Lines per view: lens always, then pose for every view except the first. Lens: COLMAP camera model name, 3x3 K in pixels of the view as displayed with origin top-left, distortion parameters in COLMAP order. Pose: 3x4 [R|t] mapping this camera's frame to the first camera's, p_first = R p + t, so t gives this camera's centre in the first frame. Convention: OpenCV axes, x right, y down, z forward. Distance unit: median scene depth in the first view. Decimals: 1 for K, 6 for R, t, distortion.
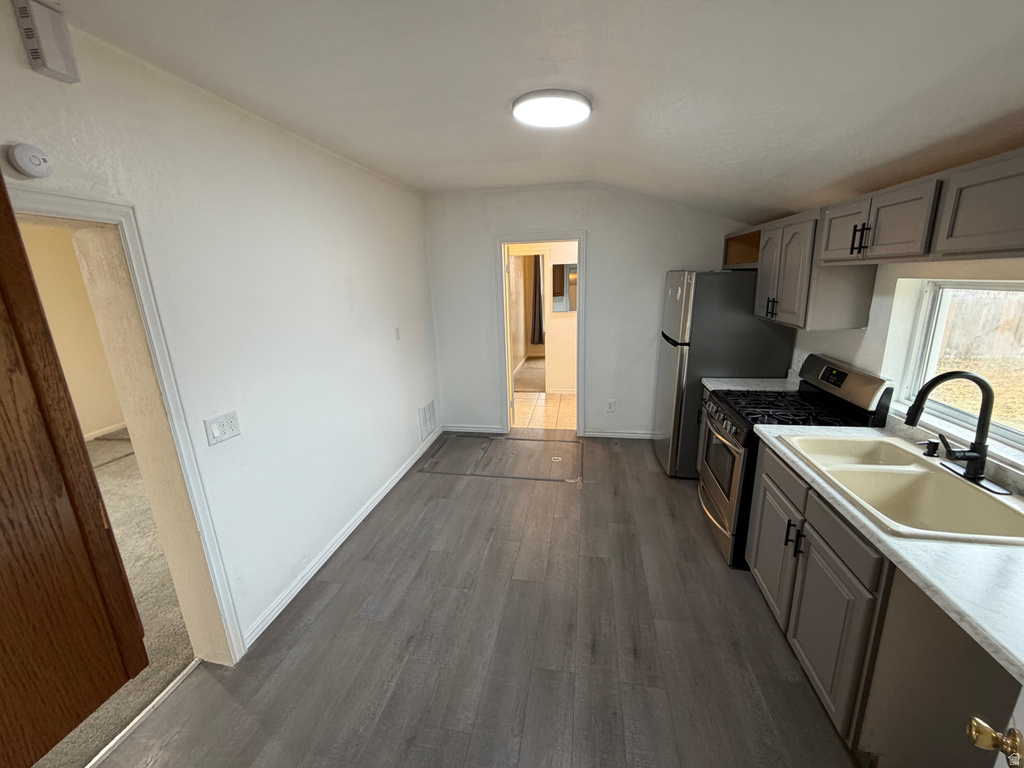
lens RADIAL K [[406.1, 0, 504.2], [0, 406.1, 381.3], [0, 0, 1]] dist [-0.002426, -0.000182]
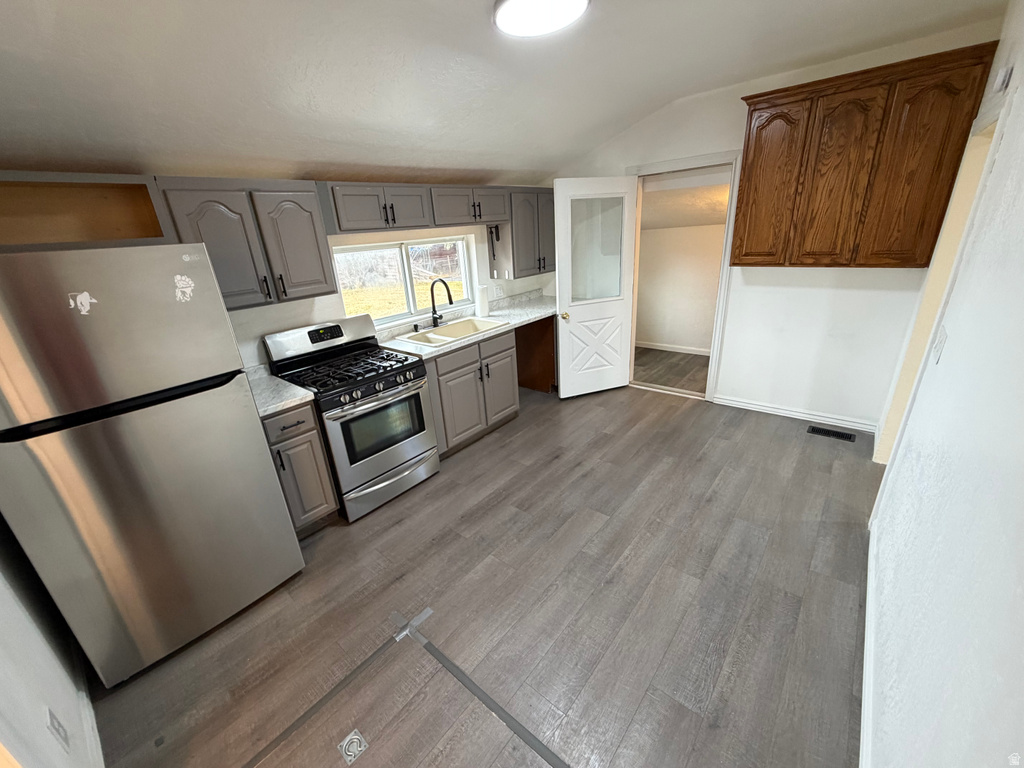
lens RADIAL K [[406.1, 0, 510.0], [0, 406.1, 386.5], [0, 0, 1]] dist [-0.002426, -0.000182]
pose [[-0.866443, -0.087334, 0.491578, -0.234547], [0.219107, 0.818195, 0.531554, -0.382574], [-0.448630, 0.568269, -0.689784, 1.611100]]
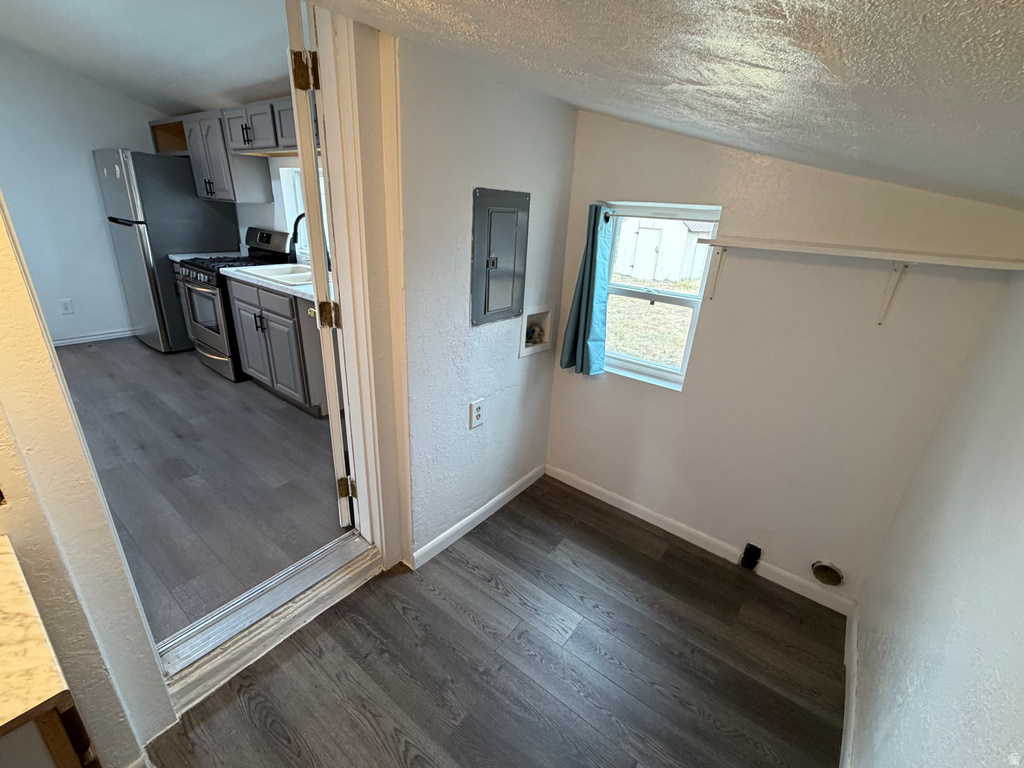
lens RADIAL K [[441.2, 0, 511.8], [0, 441.2, 384.6], [0, 0, 1]] dist [-0.002641, -0.000401]
pose [[0.438569, -0.276825, 0.855000, -0.310535], [0.150119, 0.960576, 0.234005, 0.254524], [-0.886071, 0.025724, 0.462836, -0.518599]]
